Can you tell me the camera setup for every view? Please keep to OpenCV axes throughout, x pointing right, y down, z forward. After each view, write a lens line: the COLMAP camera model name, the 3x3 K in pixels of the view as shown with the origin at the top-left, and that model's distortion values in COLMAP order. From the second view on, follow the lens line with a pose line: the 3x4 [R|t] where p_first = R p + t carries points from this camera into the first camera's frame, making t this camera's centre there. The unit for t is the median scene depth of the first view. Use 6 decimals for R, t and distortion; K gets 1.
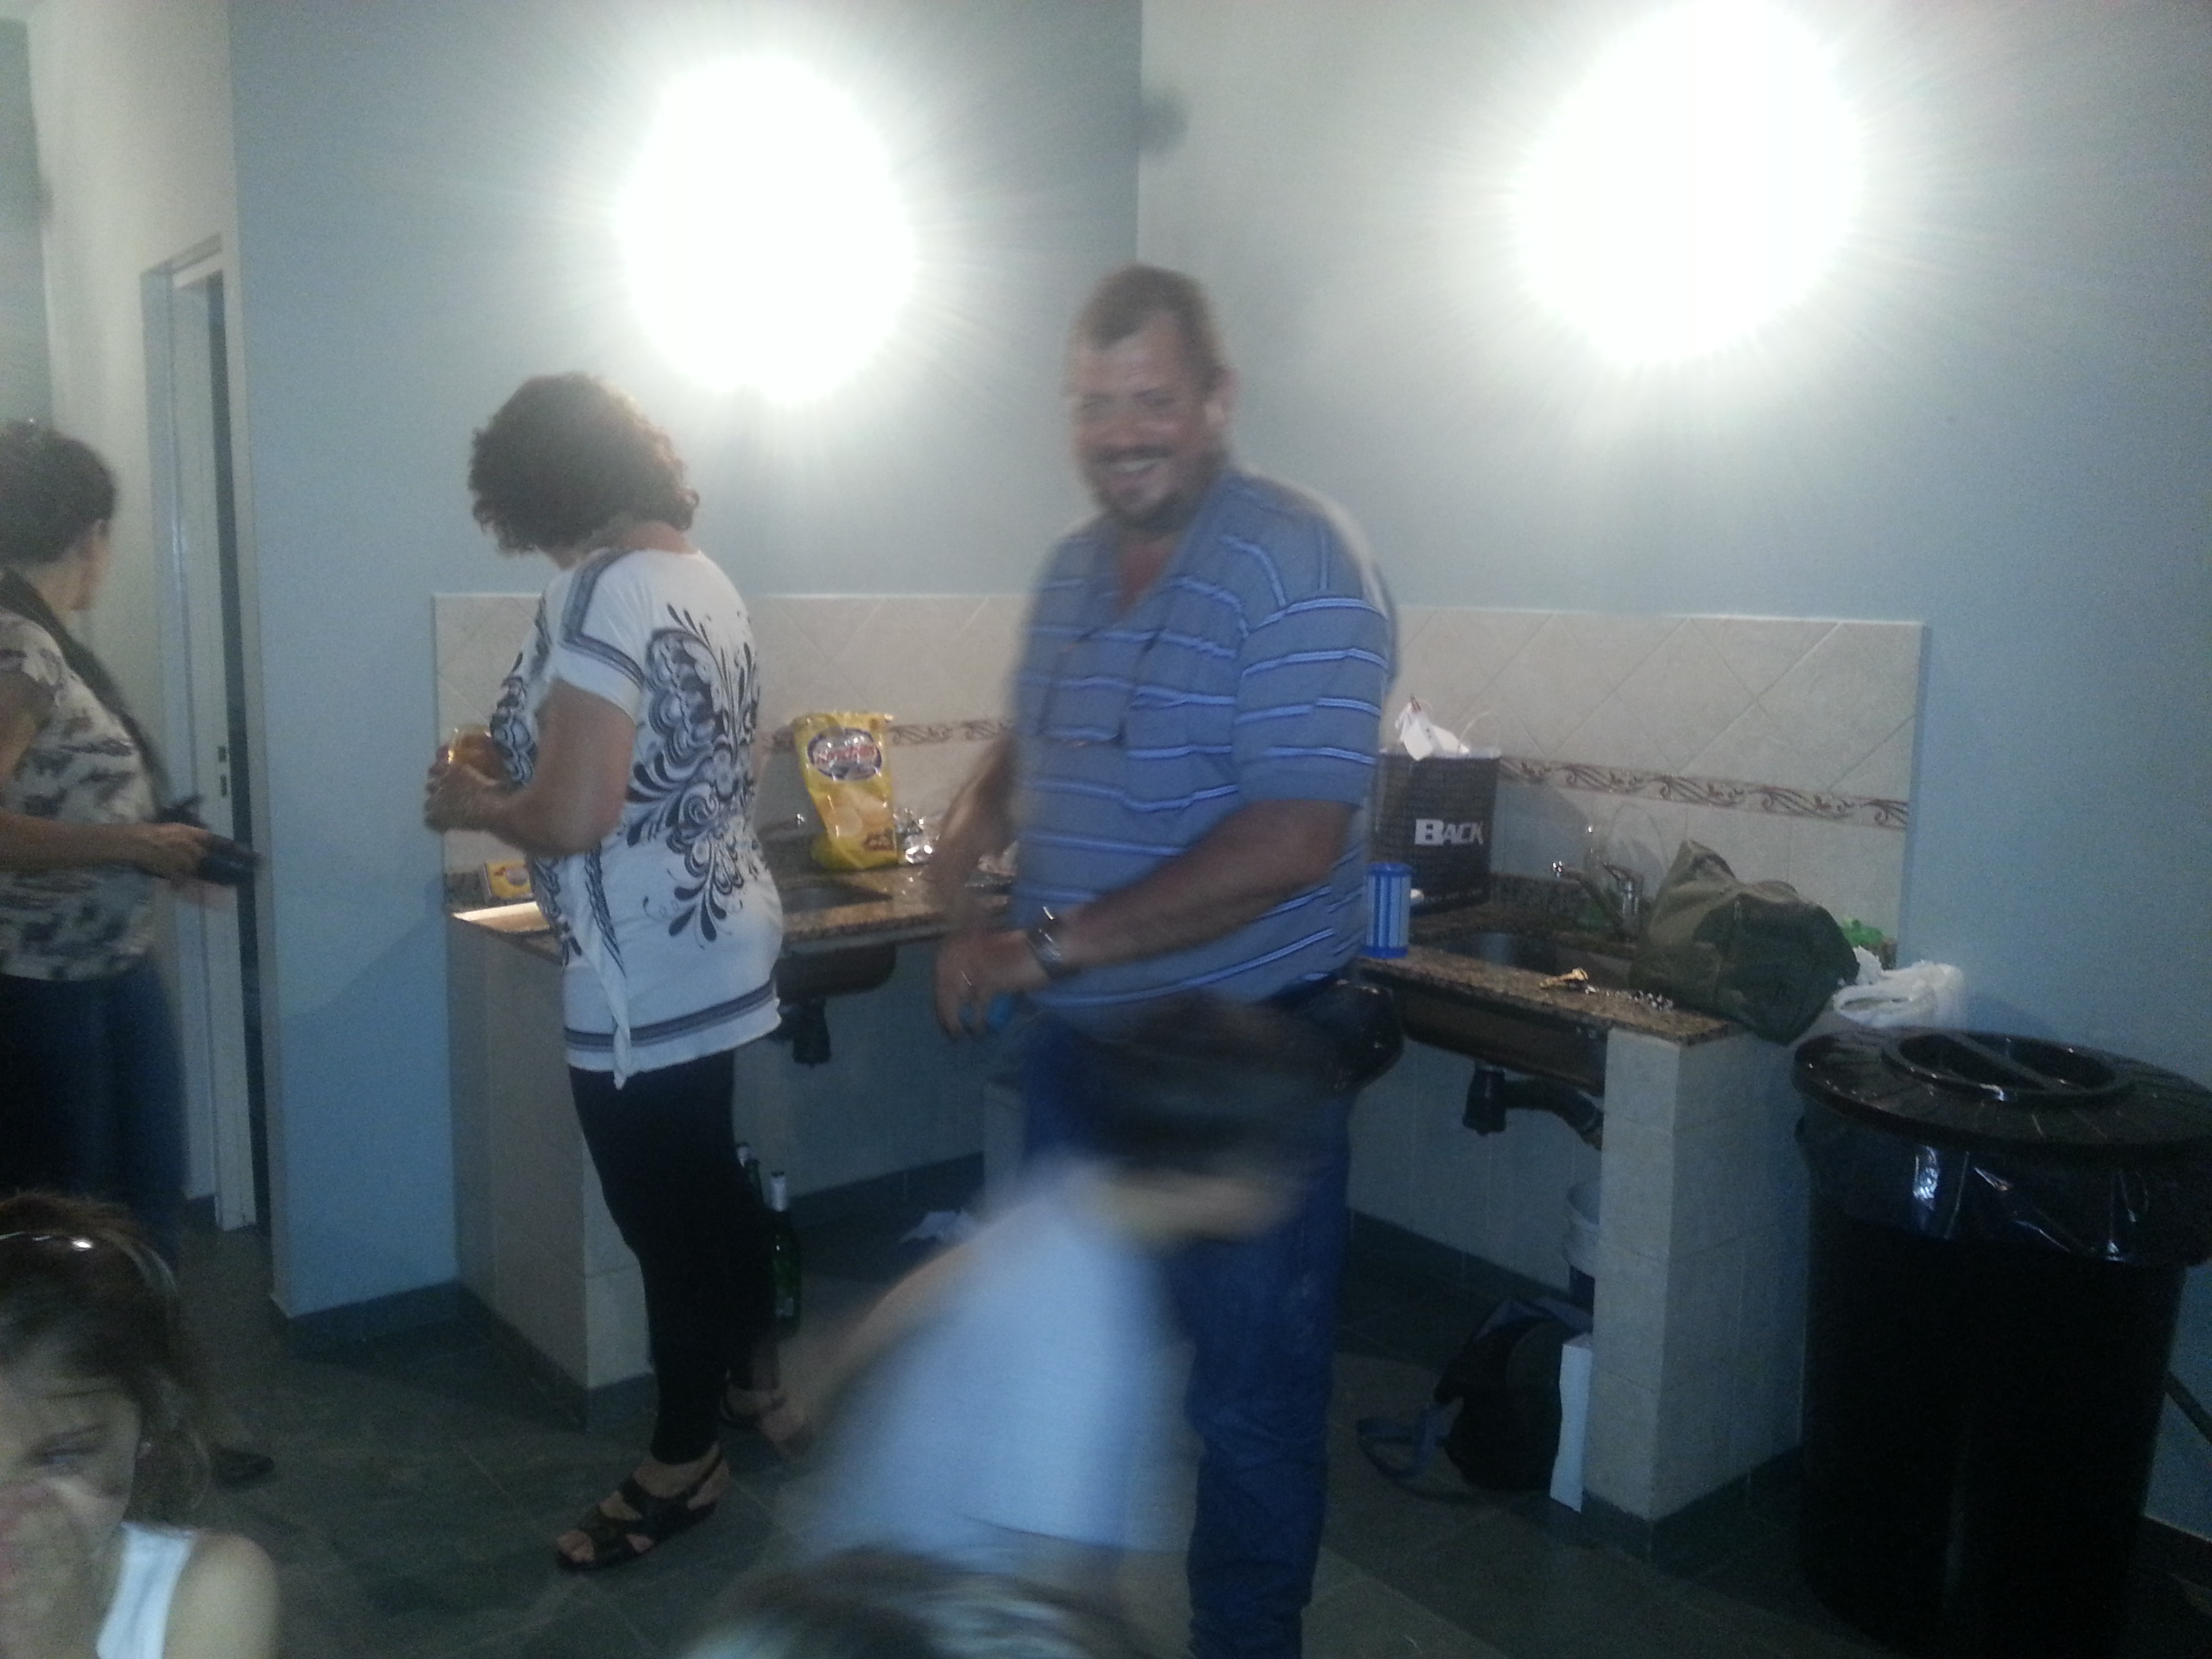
lens RADIAL K [[1817.4, 0, 1106.0], [0, 1817.4, 829.5], [0, 0, 1]] dist [0.107790, -0.193791]
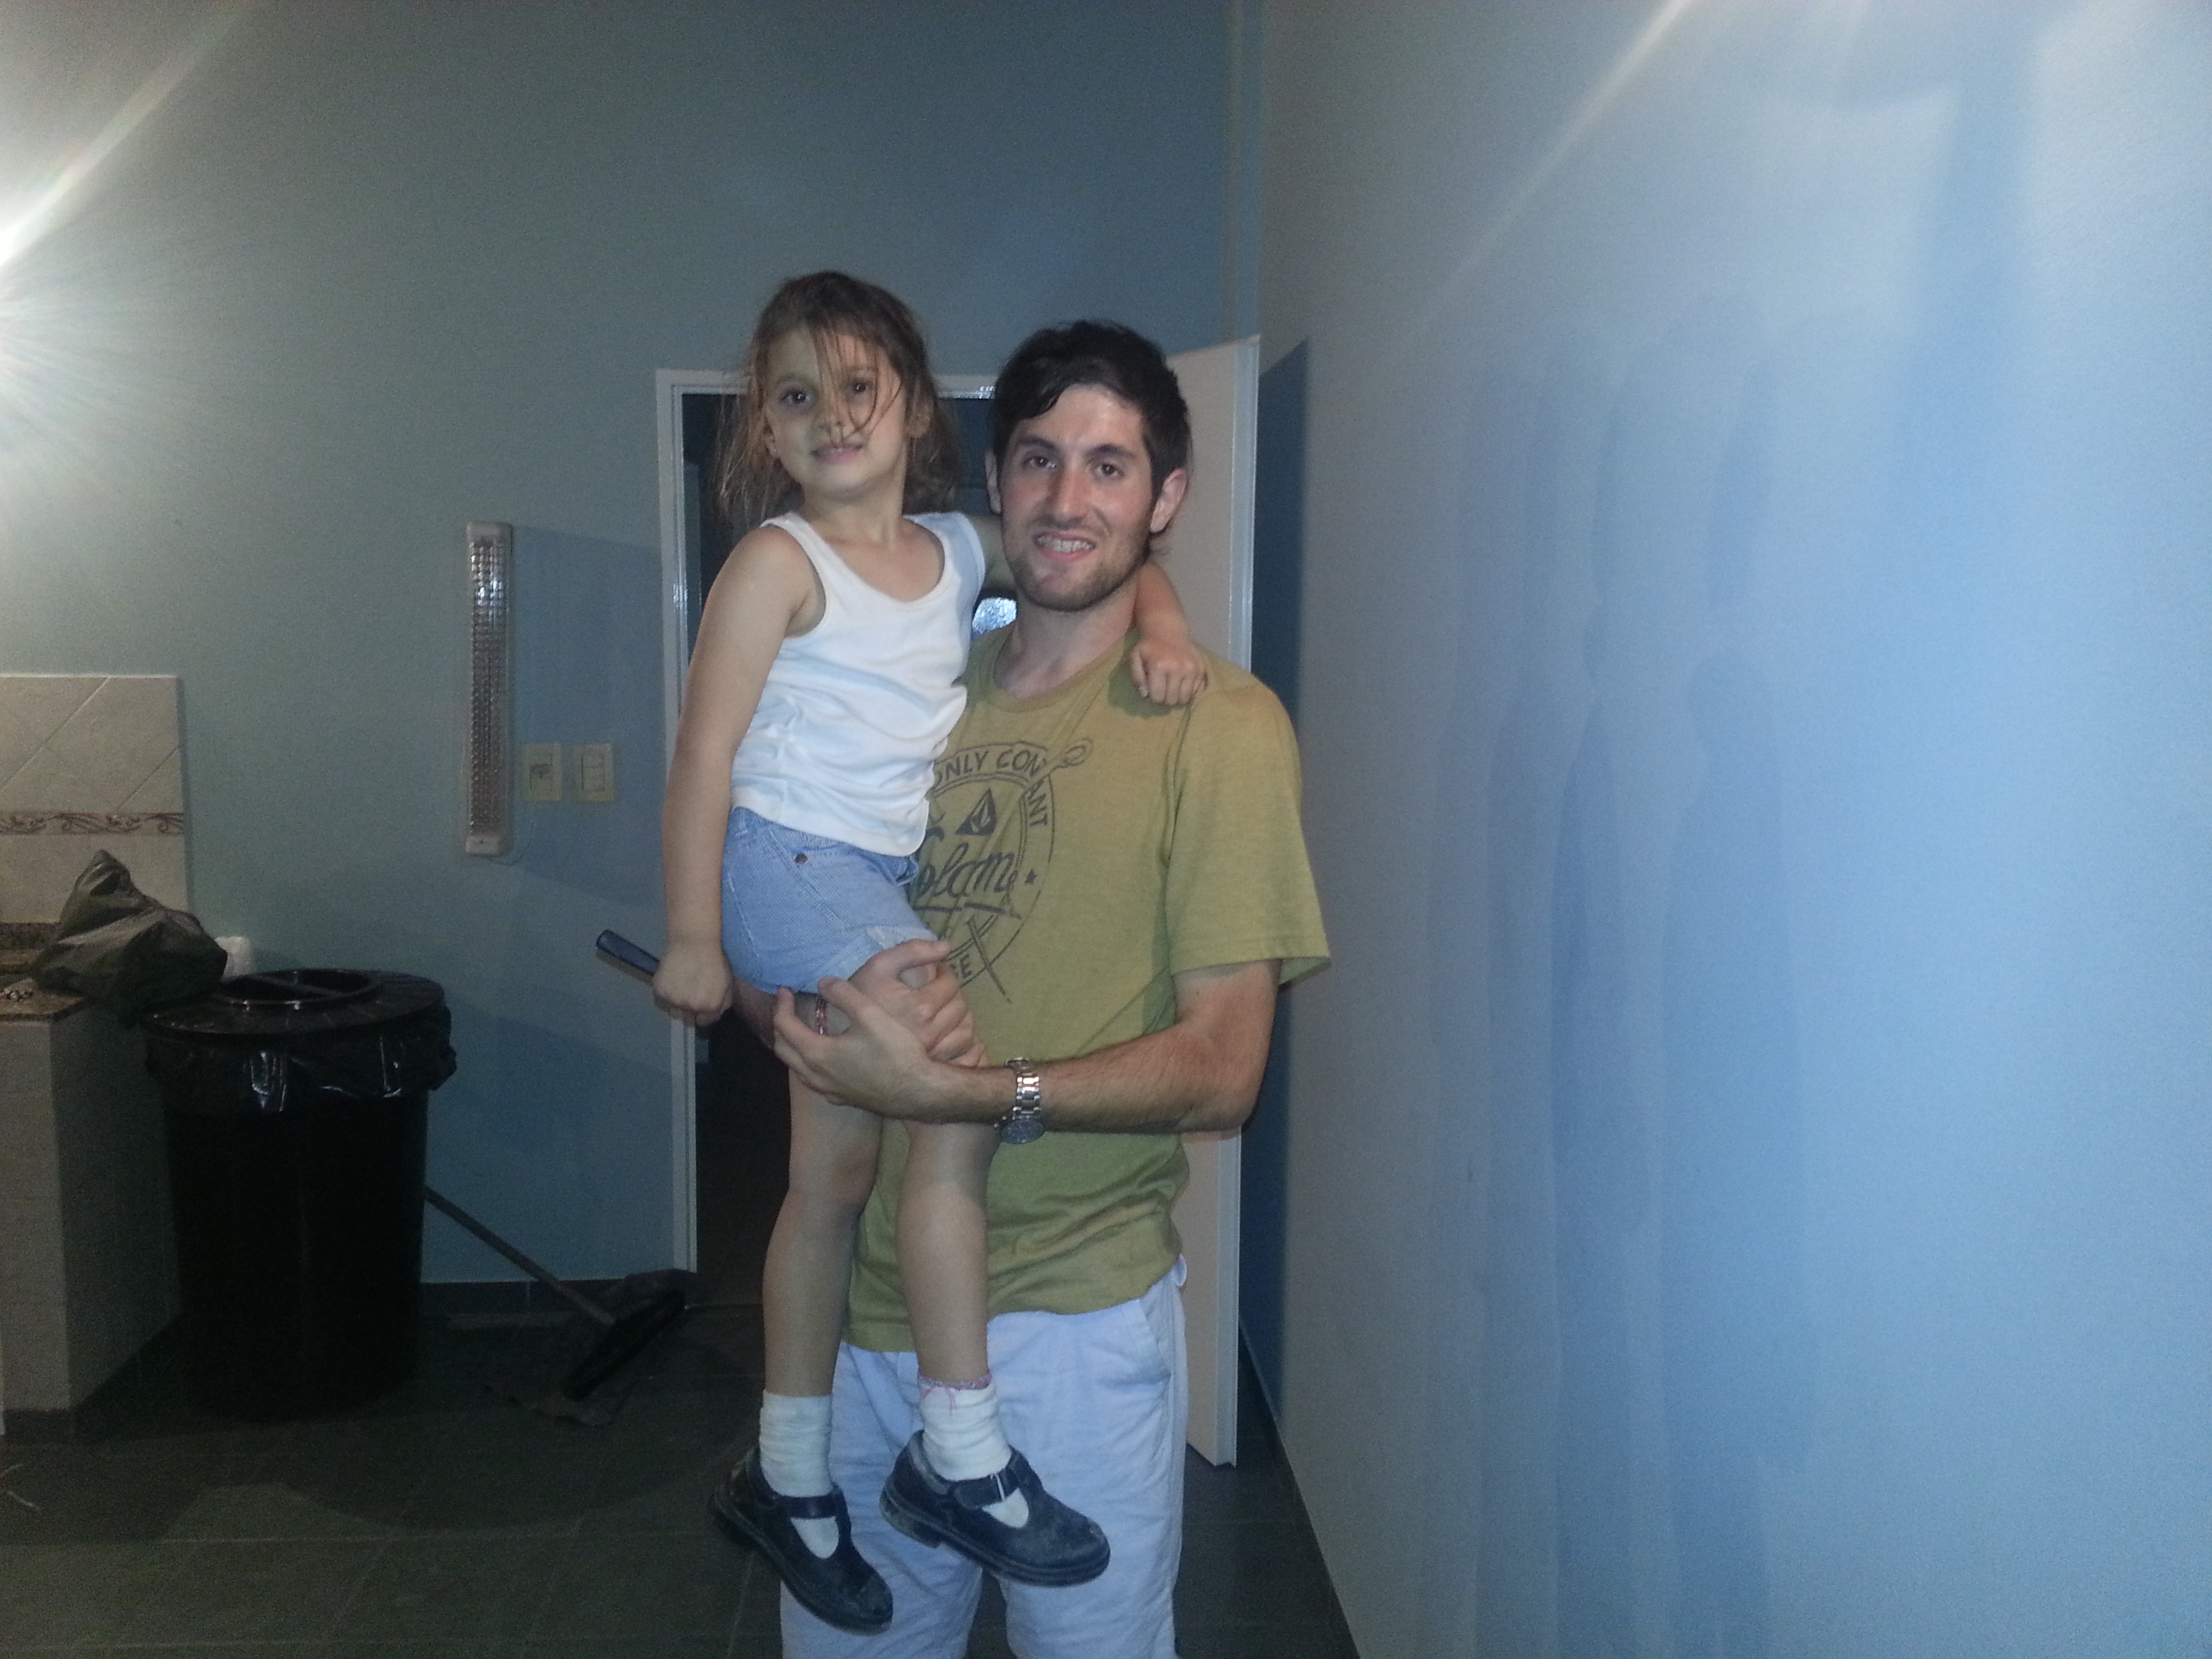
lens RADIAL K [[1817.4, 0, 1106.0], [0, 1817.4, 829.5], [0, 0, 1]] dist [0.107790, -0.193791]
pose [[0.601195, -0.115434, 0.790721, -0.200521], [0.112943, 0.991853, 0.058925, -0.006548], [-0.791080, 0.053881, 0.609334, -0.302235]]
